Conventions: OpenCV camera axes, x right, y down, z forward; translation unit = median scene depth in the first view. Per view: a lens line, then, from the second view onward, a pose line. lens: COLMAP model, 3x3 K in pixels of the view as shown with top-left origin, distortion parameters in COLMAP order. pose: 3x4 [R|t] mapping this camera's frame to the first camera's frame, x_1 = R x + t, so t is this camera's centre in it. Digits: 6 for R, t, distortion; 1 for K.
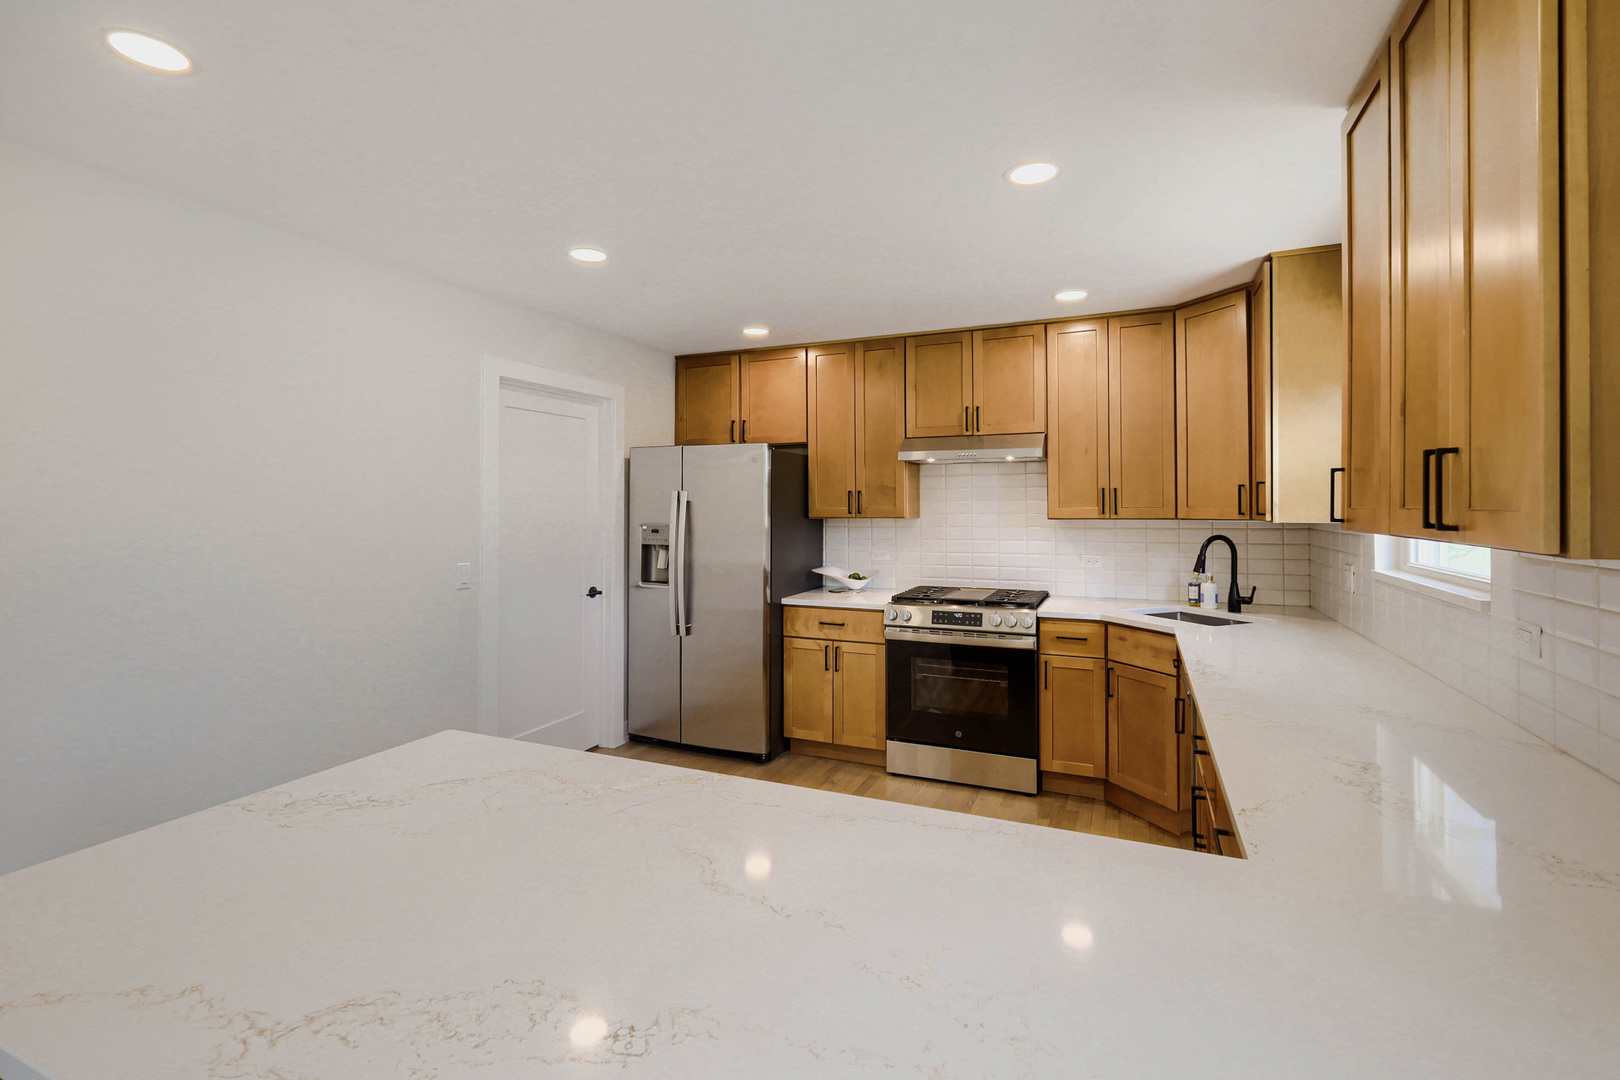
lens RADIAL K [[712.7, 0, 807.7], [0, 712.7, 505.9], [0, 0, 1]] dist [0.001517, 0.001093]
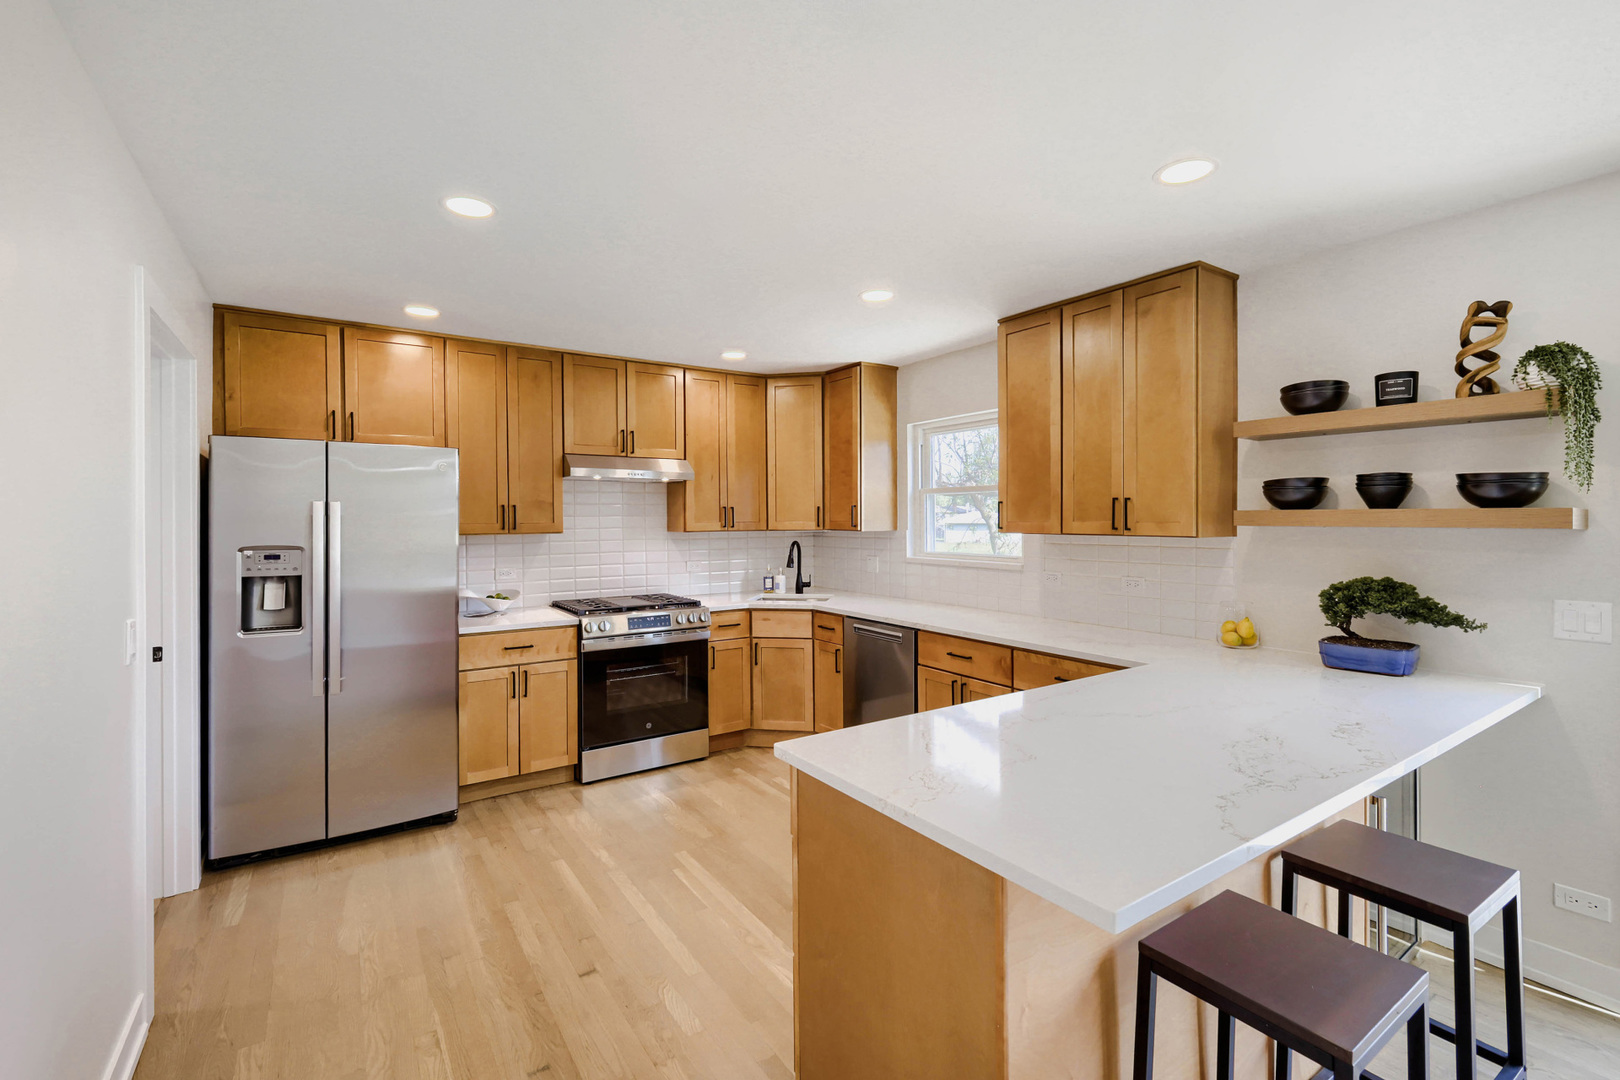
lens RADIAL K [[712.7, 0, 807.2], [0, 712.7, 523.3], [0, 0, 1]] dist [0.001517, 0.001093]
pose [[0.536266, -0.003068, 0.844043, -0.579516], [0.002684, 0.999995, 0.001929, 0.002029], [-0.844045, 0.001231, 0.536271, 0.187546]]
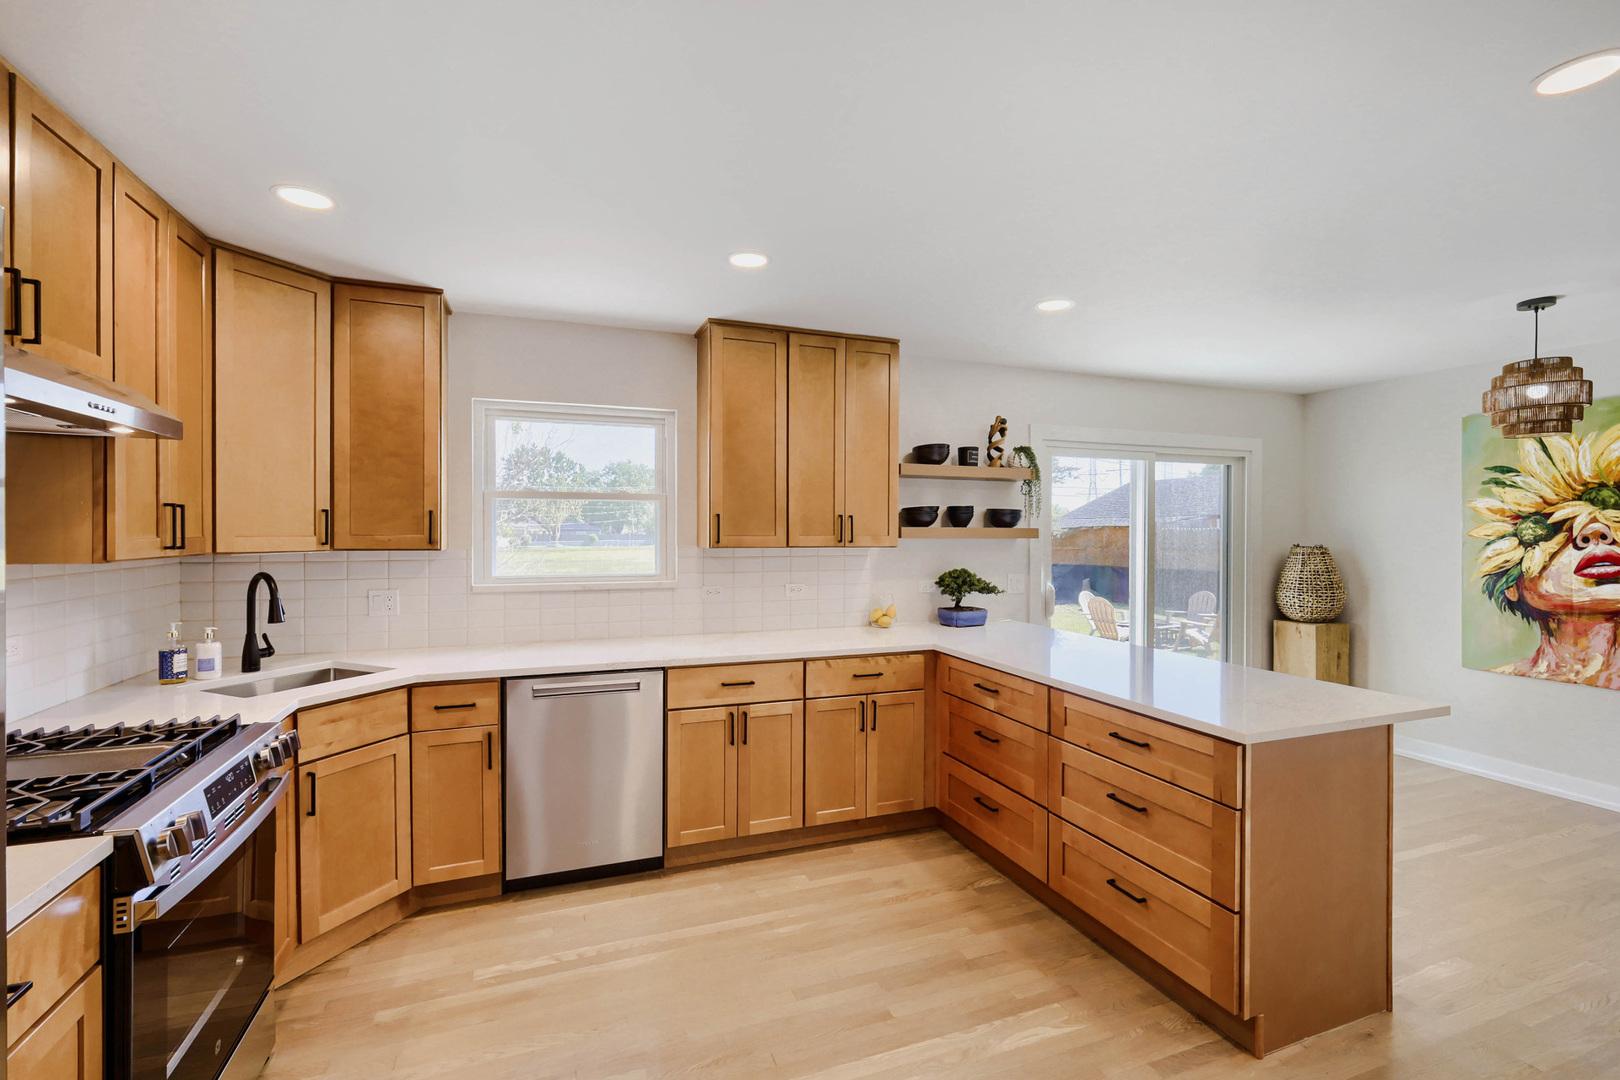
lens RADIAL K [[712.7, 0, 814.1], [0, 712.7, 537.3], [0, 0, 1]] dist [0.001517, 0.001093]
pose [[-0.707191, -0.004882, 0.707006, -0.353287], [0.000513, 0.999972, 0.007419, -0.001742], [-0.707023, 0.005609, -0.707168, 1.032575]]
